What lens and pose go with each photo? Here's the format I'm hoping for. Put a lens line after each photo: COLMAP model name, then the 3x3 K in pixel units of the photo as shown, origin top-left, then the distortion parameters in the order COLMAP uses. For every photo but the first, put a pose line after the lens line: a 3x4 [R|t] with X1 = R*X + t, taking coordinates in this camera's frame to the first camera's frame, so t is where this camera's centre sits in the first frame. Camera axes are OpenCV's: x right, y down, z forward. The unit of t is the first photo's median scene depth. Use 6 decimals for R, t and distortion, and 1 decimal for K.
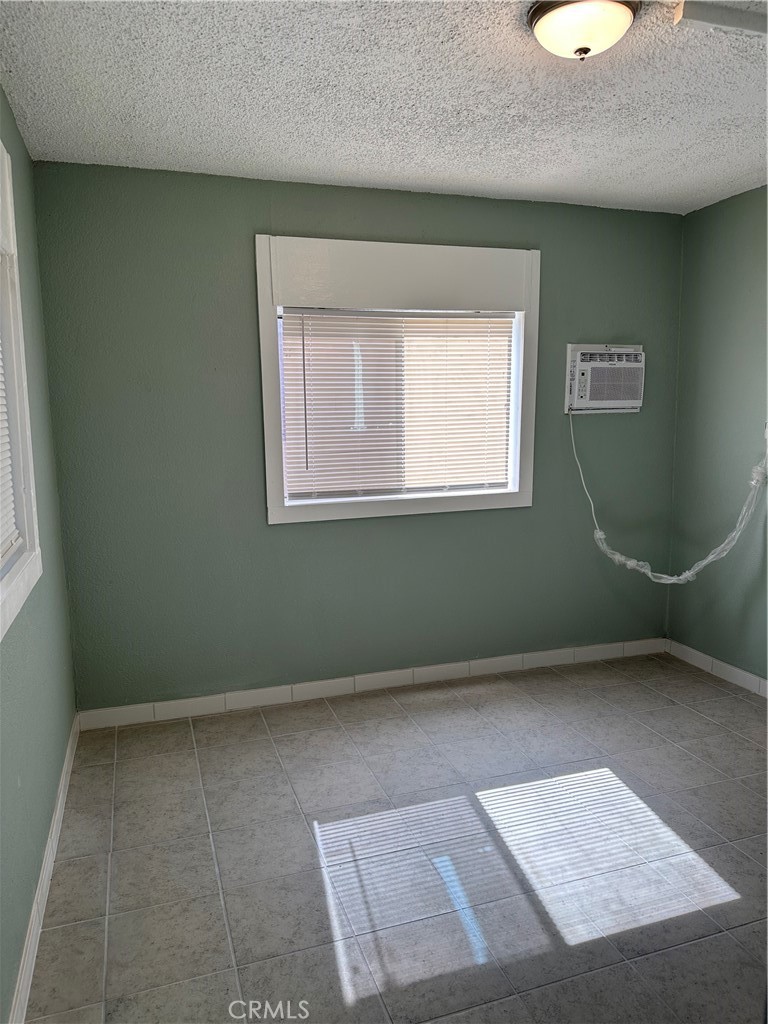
lens RADIAL K [[734.0, 0, 384.0], [0, 734.0, 510.7], [0, 0, 1]] dist [0.051747, -0.028352]
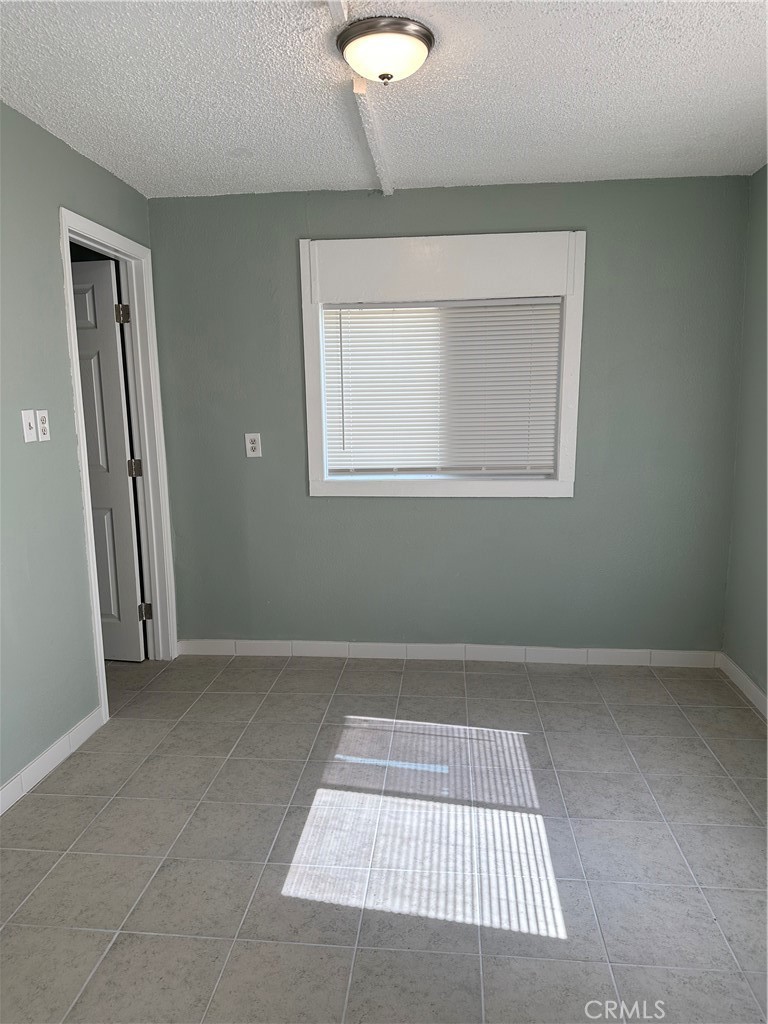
lens RADIAL K [[734.0, 0, 390.3], [0, 734.0, 511.5], [0, 0, 1]] dist [0.051747, -0.028352]
pose [[-0.395474, 0.171756, -0.902275, 1.132795], [-0.127503, 0.962582, 0.239121, -0.215936], [0.909584, 0.209610, -0.358777, 1.262851]]
